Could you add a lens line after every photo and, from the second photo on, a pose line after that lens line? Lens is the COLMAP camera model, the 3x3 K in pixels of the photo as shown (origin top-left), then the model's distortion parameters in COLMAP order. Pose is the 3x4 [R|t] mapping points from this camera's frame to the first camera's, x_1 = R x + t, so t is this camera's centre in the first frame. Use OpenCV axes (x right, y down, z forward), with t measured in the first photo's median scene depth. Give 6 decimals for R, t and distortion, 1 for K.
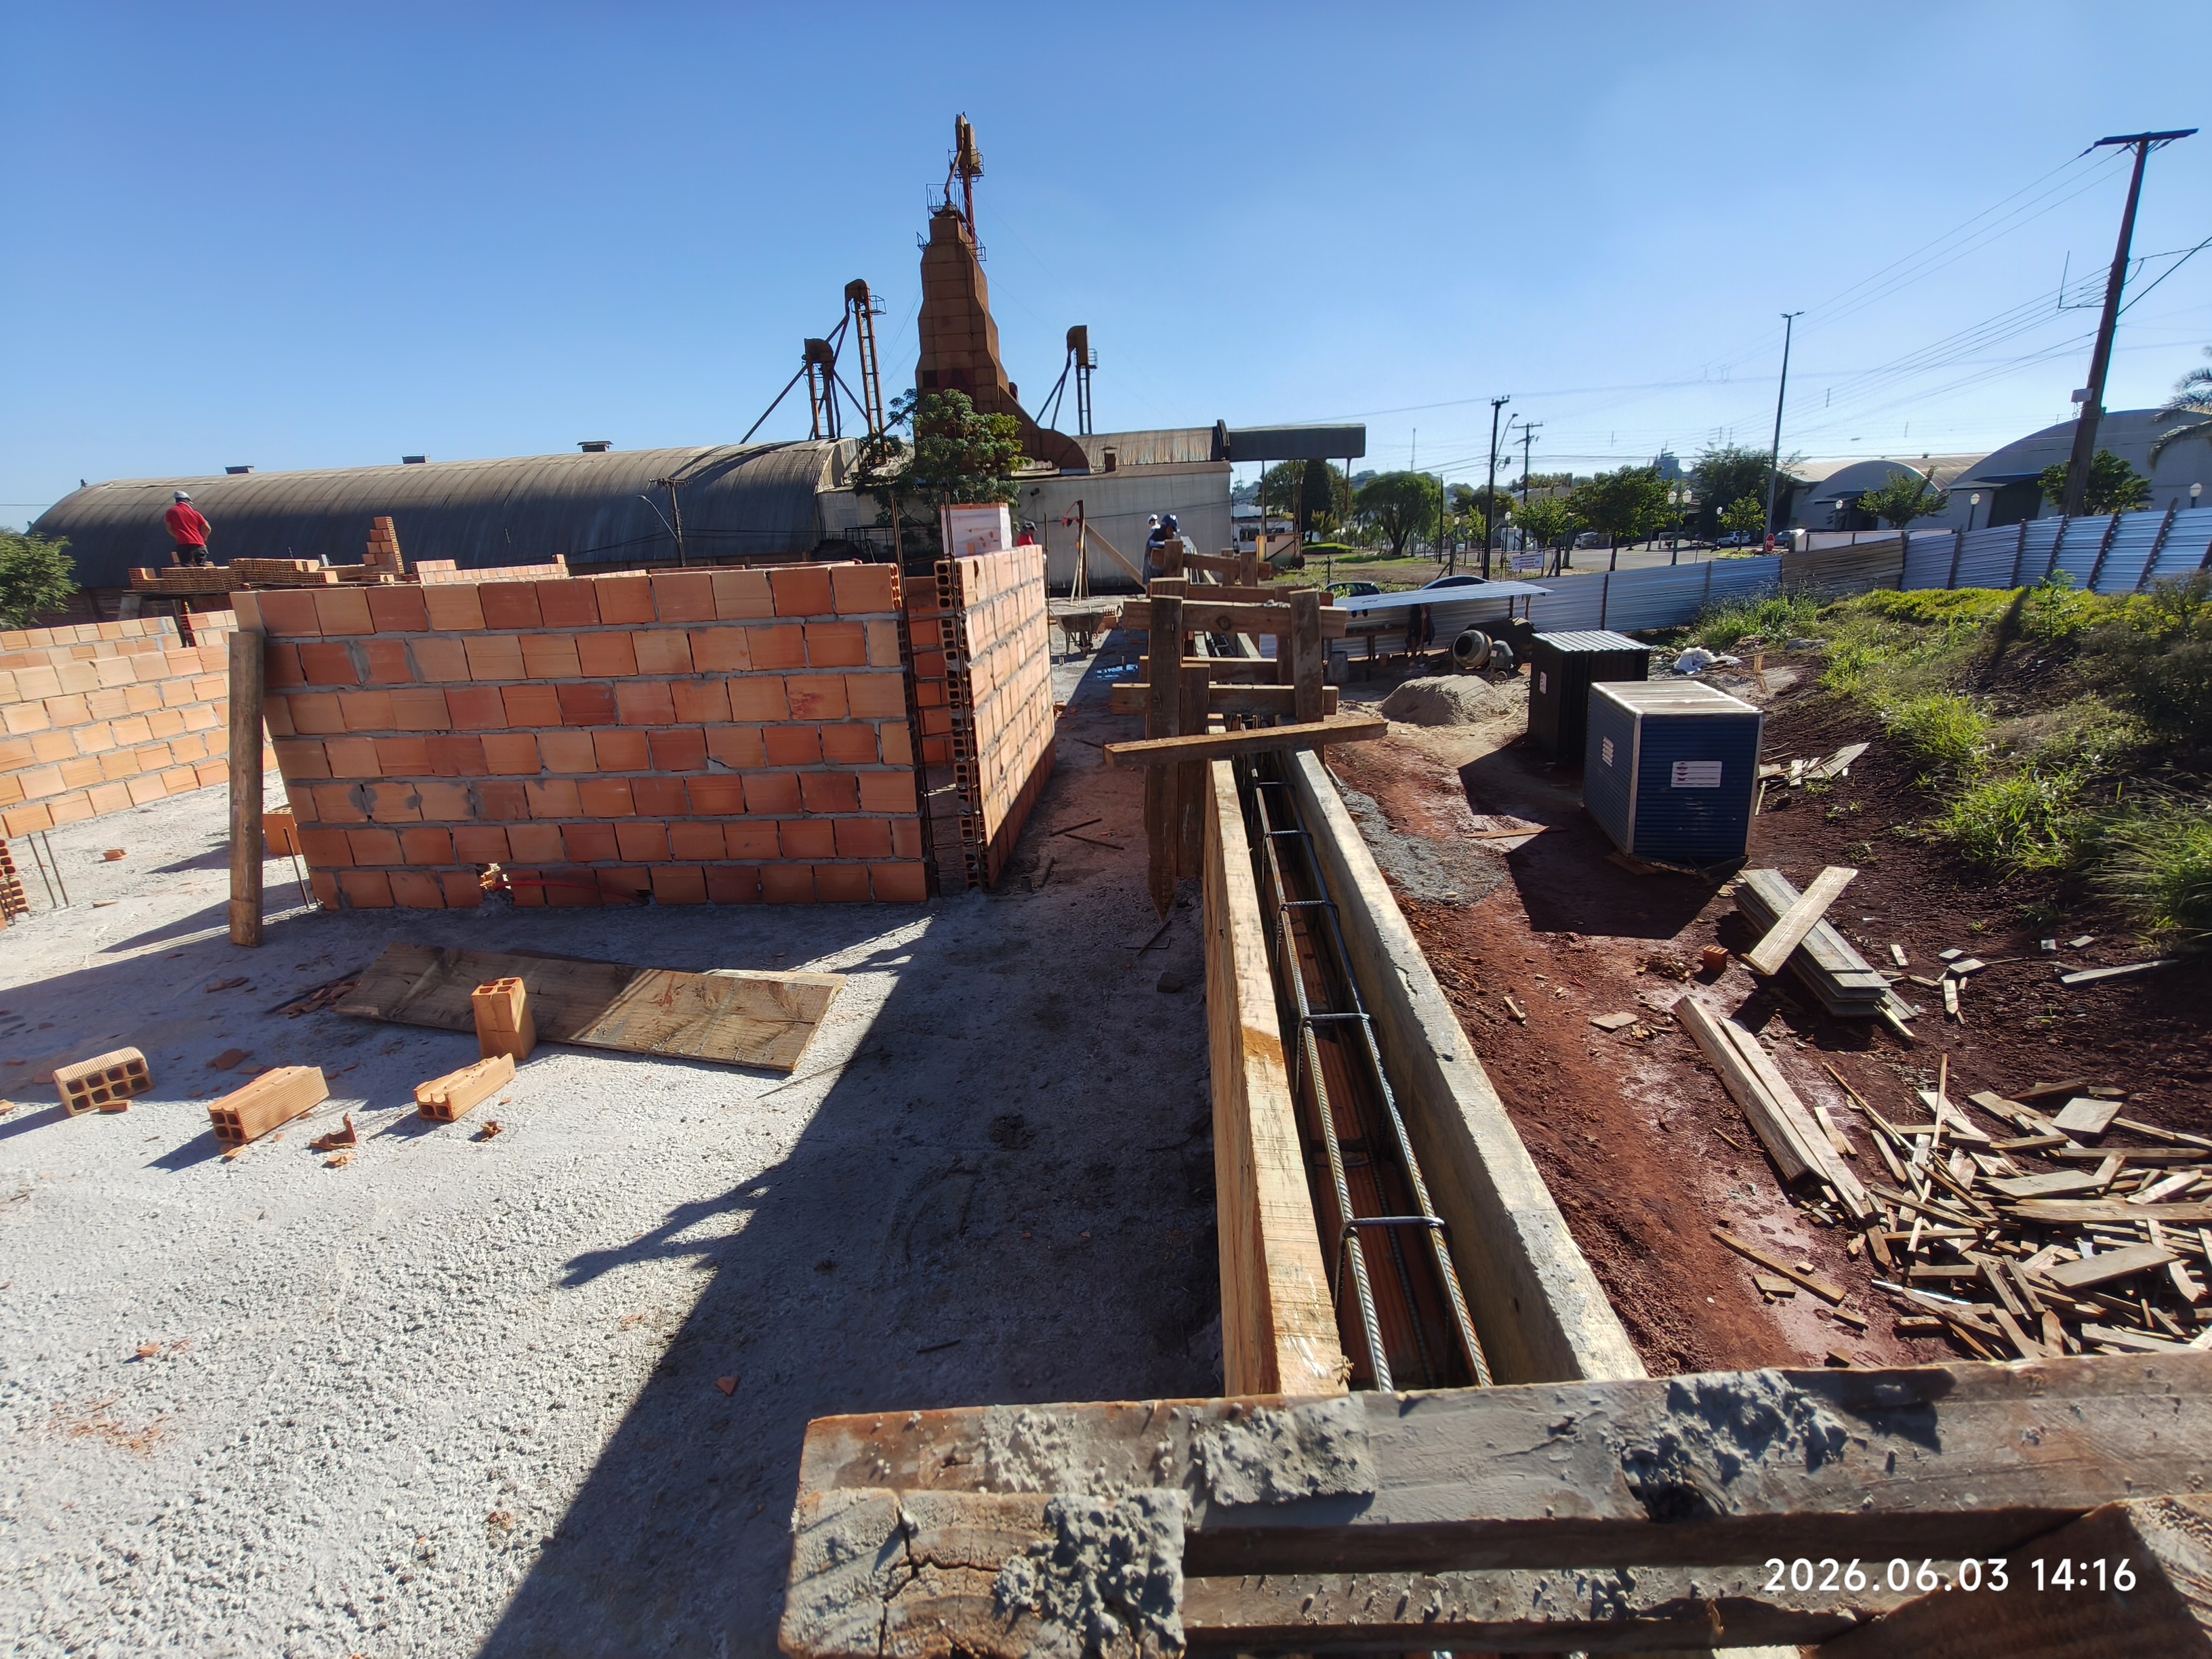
lens RADIAL K [[1016.6, 0, 1118.3], [0, 1016.6, 827.7], [0, 0, 1]] dist [-0.000724, 0.000540]
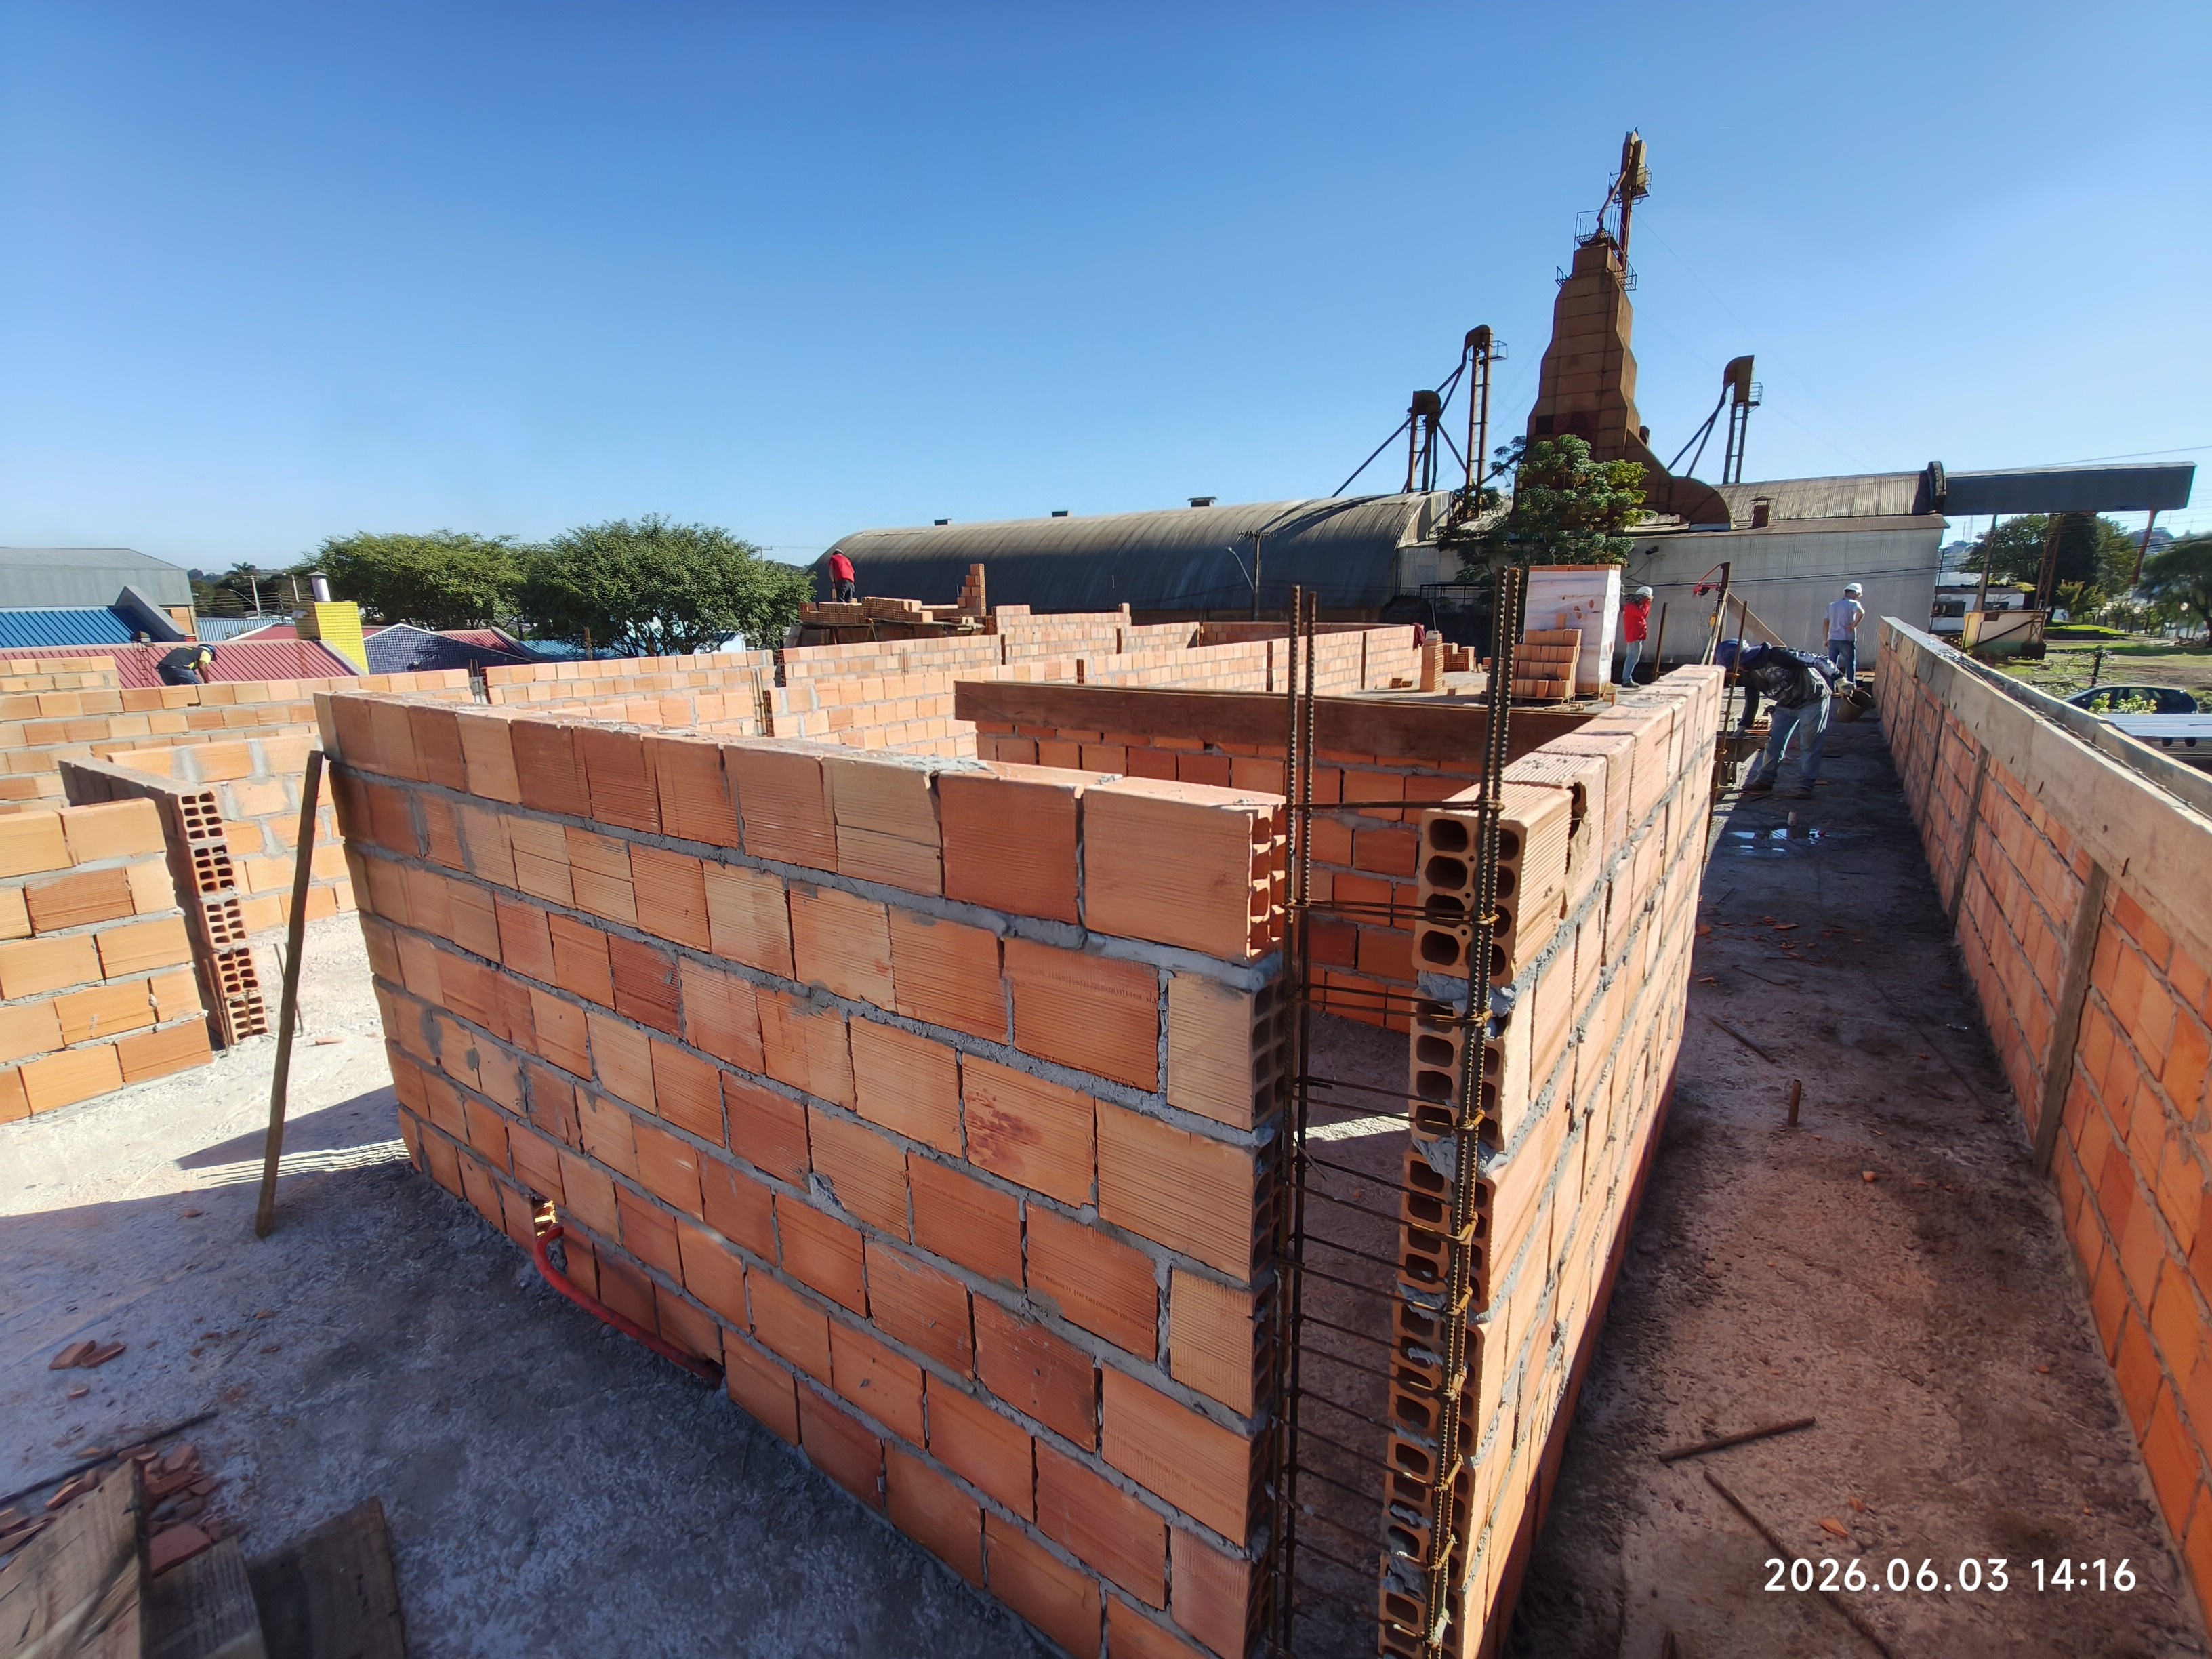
lens RADIAL K [[1016.6, 0, 1118.3], [0, 1016.6, 827.7], [0, 0, 1]] dist [-0.000724, 0.000540]
pose [[0.856629, 0.150924, -0.493365, -0.103445], [-0.174839, 0.984594, -0.002379, -0.218386], [0.485405, 0.088297, 0.869819, 0.649981]]
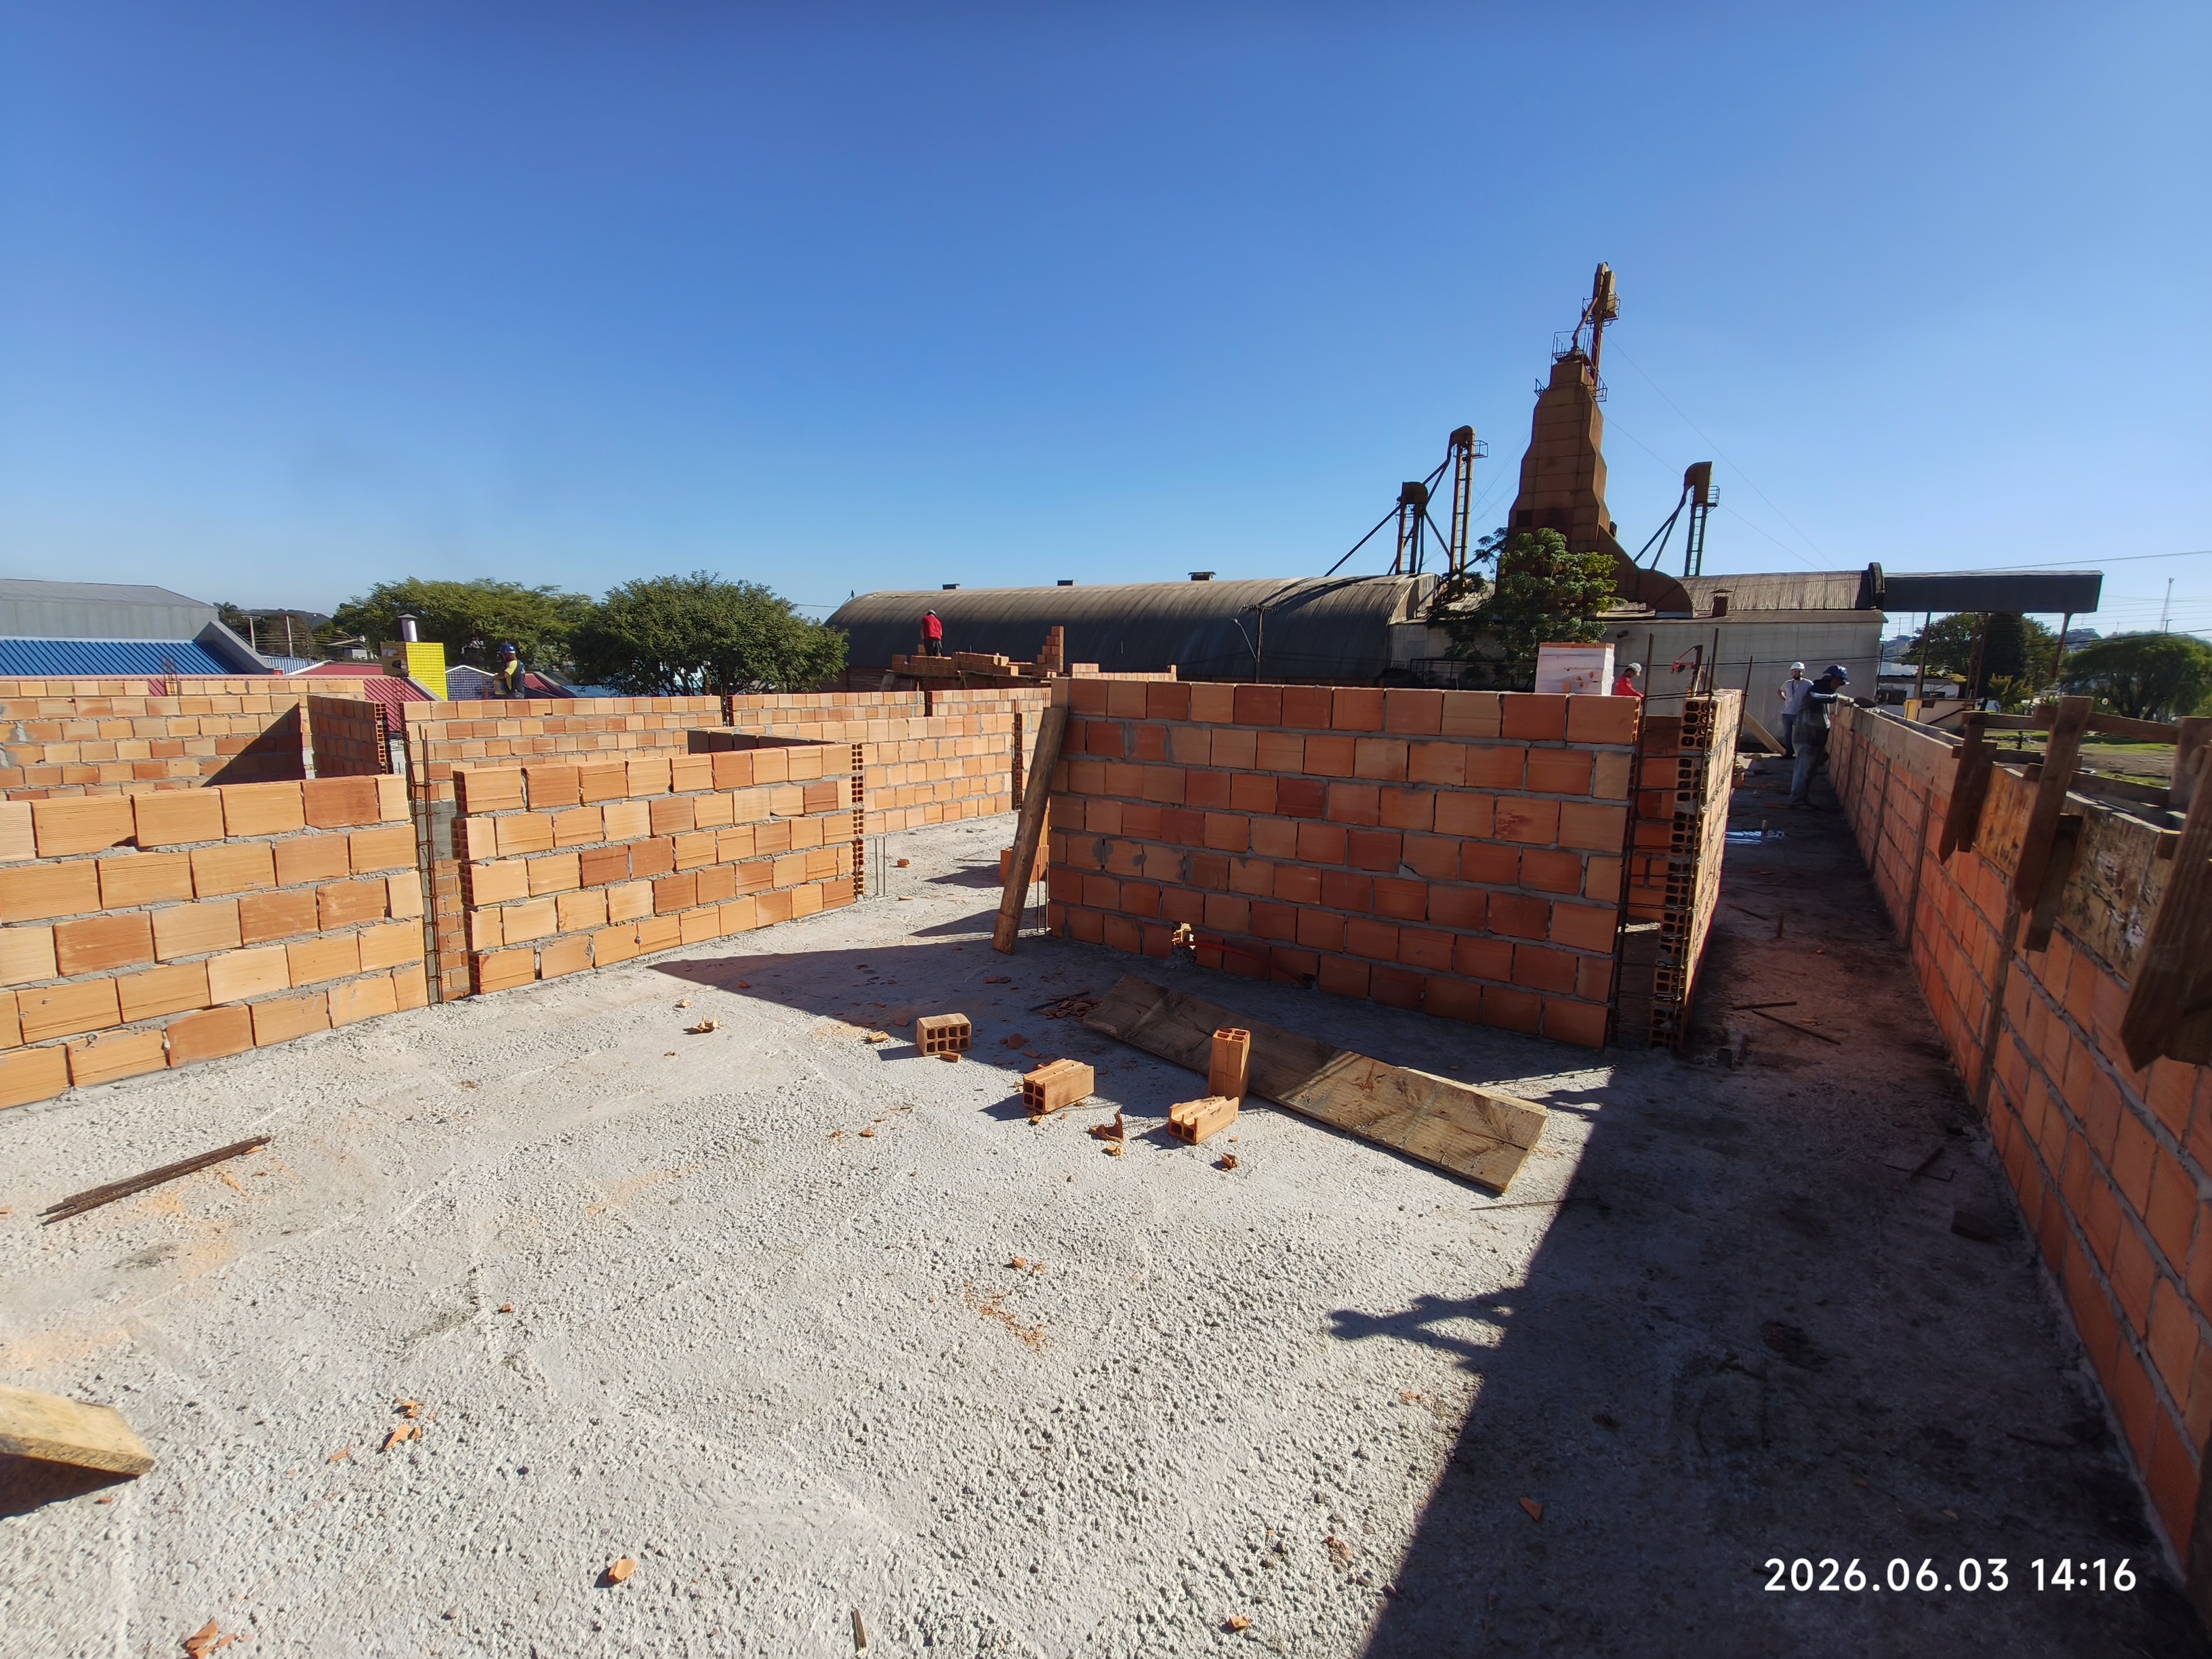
lens RADIAL K [[1019.8, 0, 1115.2], [0, 1019.8, 832.6], [0, 0, 1]] dist [0.001329, 0.000644]
pose [[0.867952, 0.143330, -0.475517, -0.156142], [-0.198112, 0.977897, -0.066853, 0.027878], [0.455425, 0.152230, 0.877163, -0.055558]]
